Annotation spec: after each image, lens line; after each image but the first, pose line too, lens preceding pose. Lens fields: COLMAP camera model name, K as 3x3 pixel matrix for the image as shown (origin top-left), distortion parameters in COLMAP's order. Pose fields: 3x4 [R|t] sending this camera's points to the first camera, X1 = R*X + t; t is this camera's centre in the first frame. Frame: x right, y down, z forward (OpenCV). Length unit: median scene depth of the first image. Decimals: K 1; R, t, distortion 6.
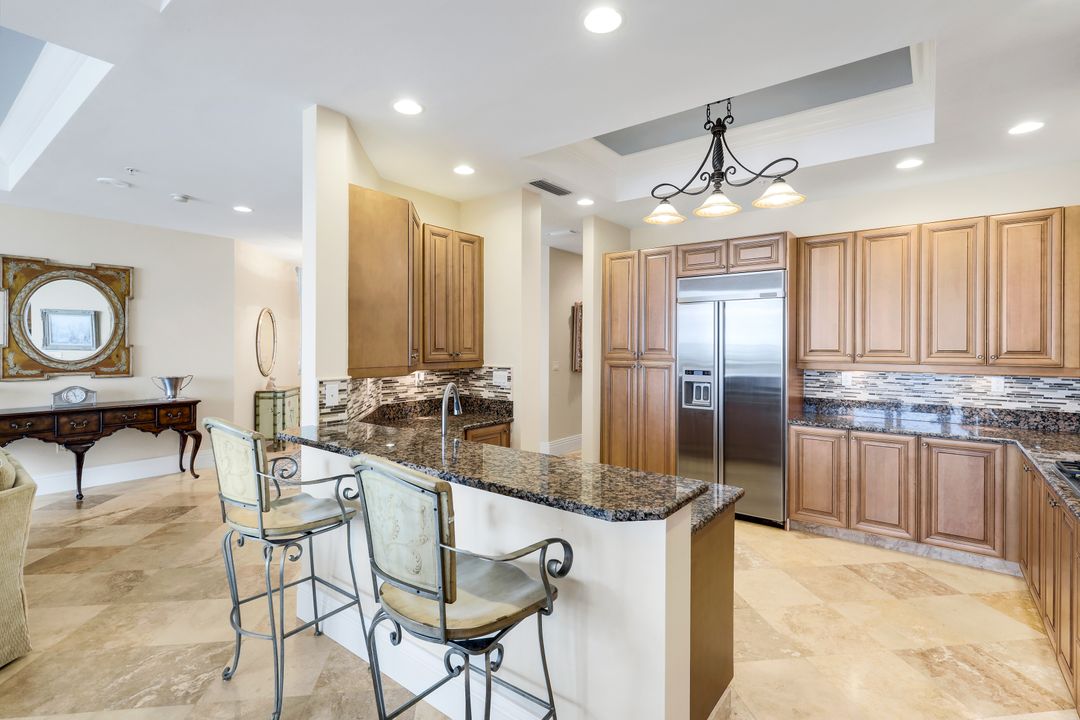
lens RADIAL K [[502.8, 0, 542.8], [0, 502.8, 346.3], [0, 0, 1]] dist [-0.000415, 0.000095]
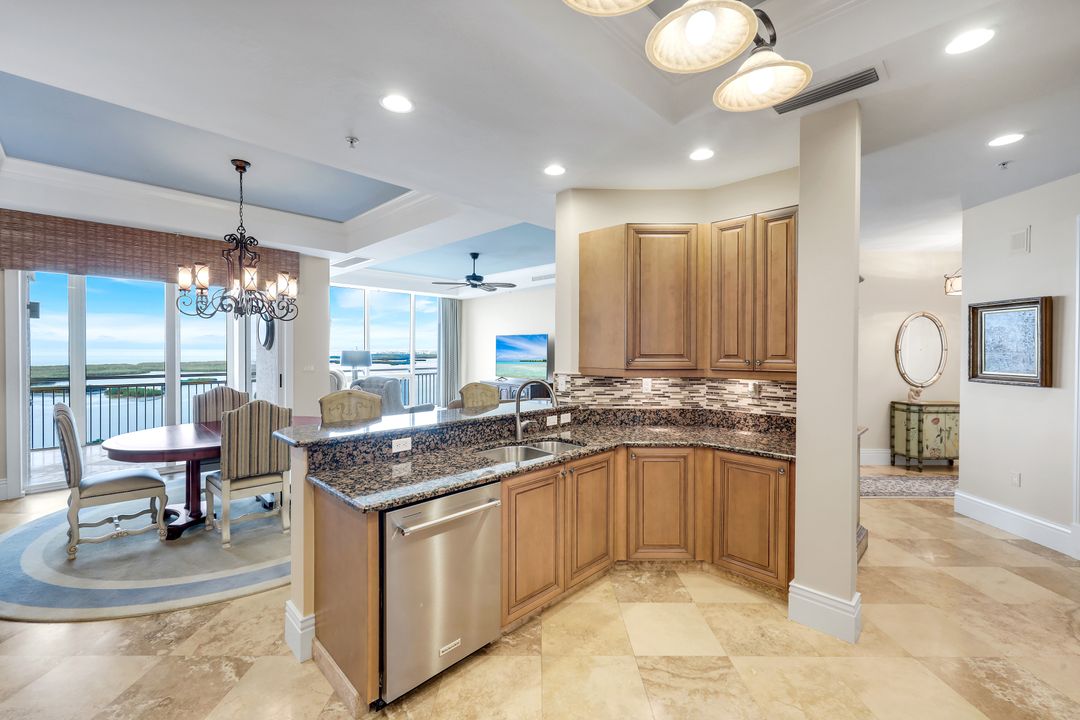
lens RADIAL K [[442.6, 0, 537.9], [0, 442.6, 360.4], [0, 0, 1]] dist [0.000094, -0.000628]
pose [[-0.121371, 0.019218, -0.992421, 0.507690], [-0.010088, 0.999737, 0.020593, 0.000895], [0.992556, 0.012511, -0.121146, 0.623836]]
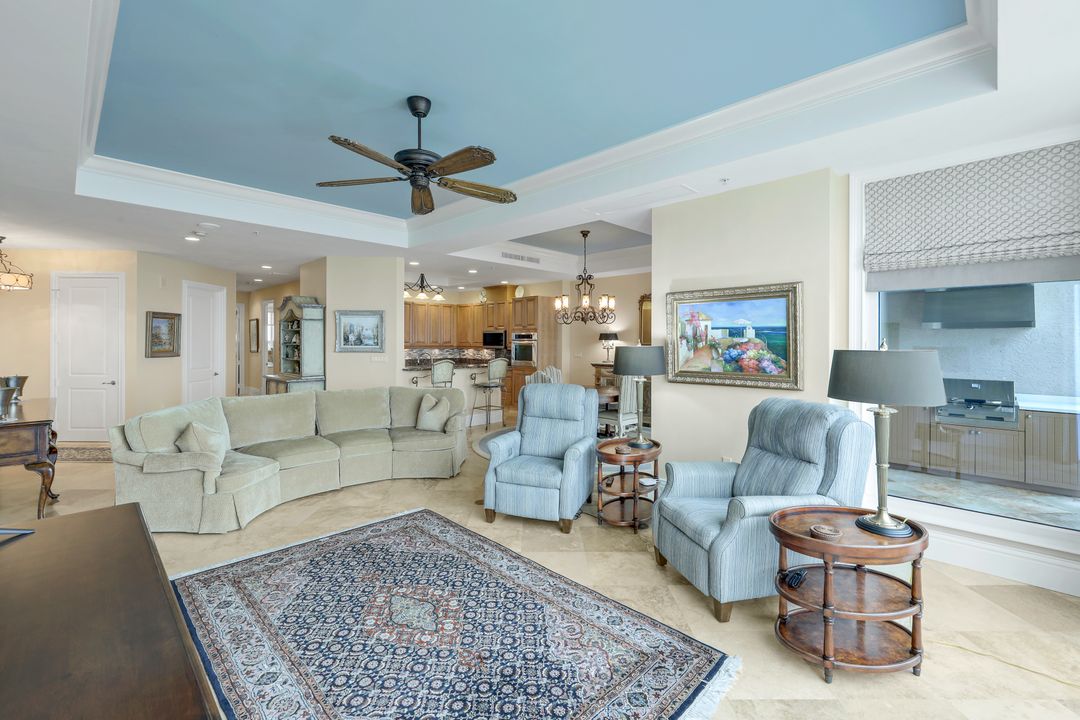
lens RADIAL K [[460.4, 0, 532.5], [0, 460.4, 357.8], [0, 0, 1]] dist [0.001903, -0.000212]
pose [[0.130151, -0.039636, 0.990702, -1.693389], [0.001068, 0.999206, 0.039836, -0.005599], [-0.991494, -0.004127, 0.130090, -0.047218]]
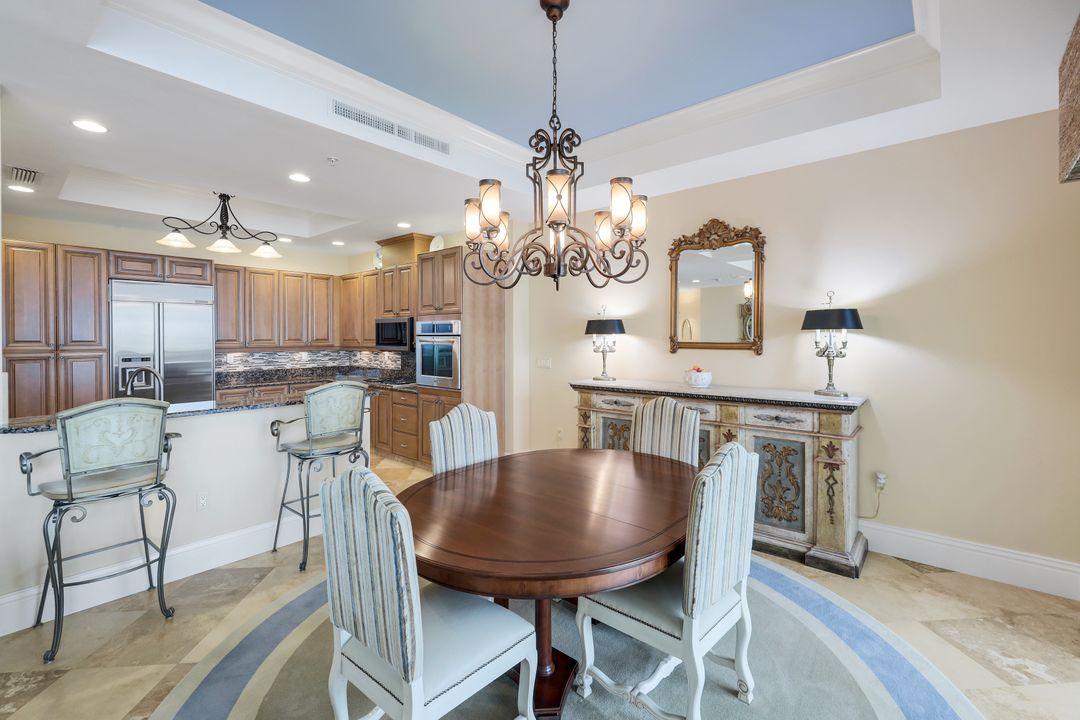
lens RADIAL K [[460.4, 0, 540.7], [0, 460.4, 340.9], [0, 0, 1]] dist [0.001903, -0.000212]
pose [[0.052026, -0.013218, 0.998558, -0.703034], [0.005316, 0.999902, 0.012959, -0.002134], [-0.998632, 0.004634, 0.052091, -0.030302]]
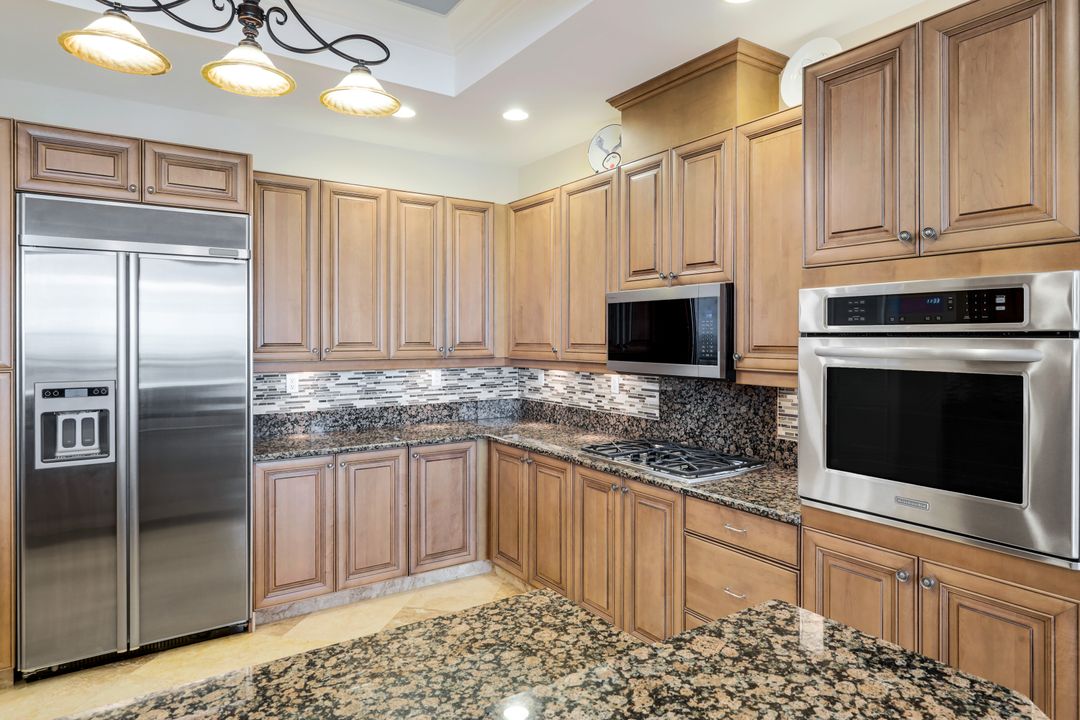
lens RADIAL K [[635.0, 0, 538.2], [0, 635.0, 339.4], [0, 0, 1]] dist [0.002813, -0.002427]
pose [[0.320509, -0.005985, 0.947227, -0.127504], [0.002787, 0.999982, 0.005376, -0.001653], [-0.947242, 0.000917, 0.320519, 0.347263]]
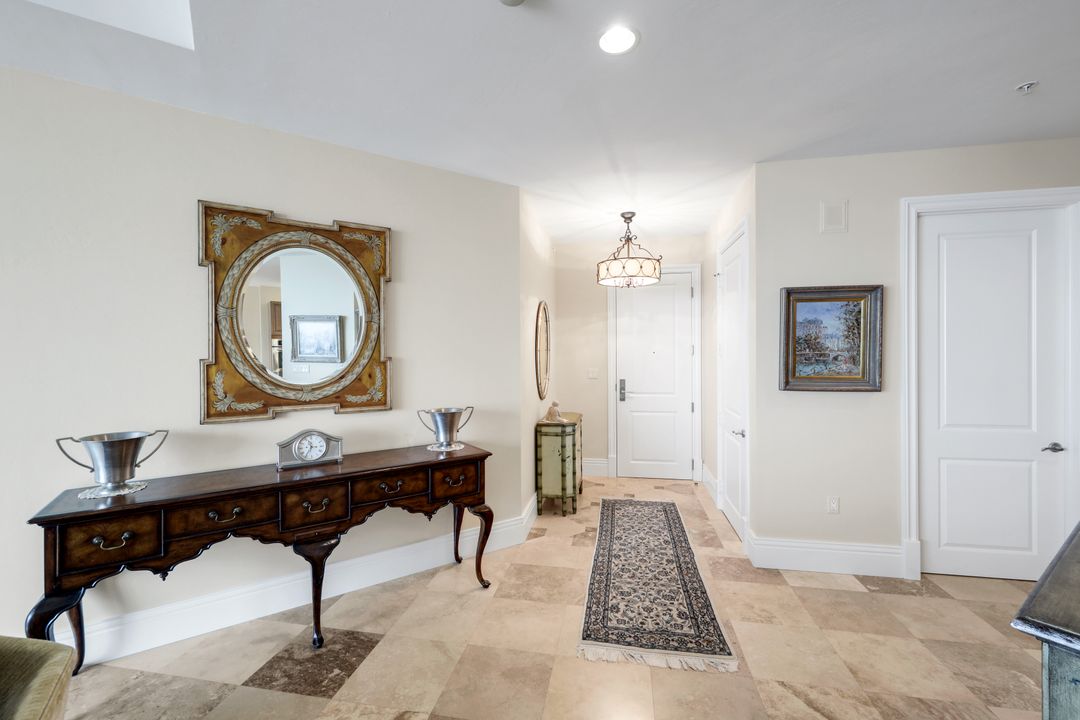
lens RADIAL K [[460.4, 0, 547.9], [0, 460.4, 352.6], [0, 0, 1]] dist [0.001903, -0.000212]
pose [[0.953665, -0.010844, -0.300676, -0.538903], [0.010459, 0.999941, -0.002889, -0.005259], [0.300689, -0.000390, 0.953722, 0.607871]]
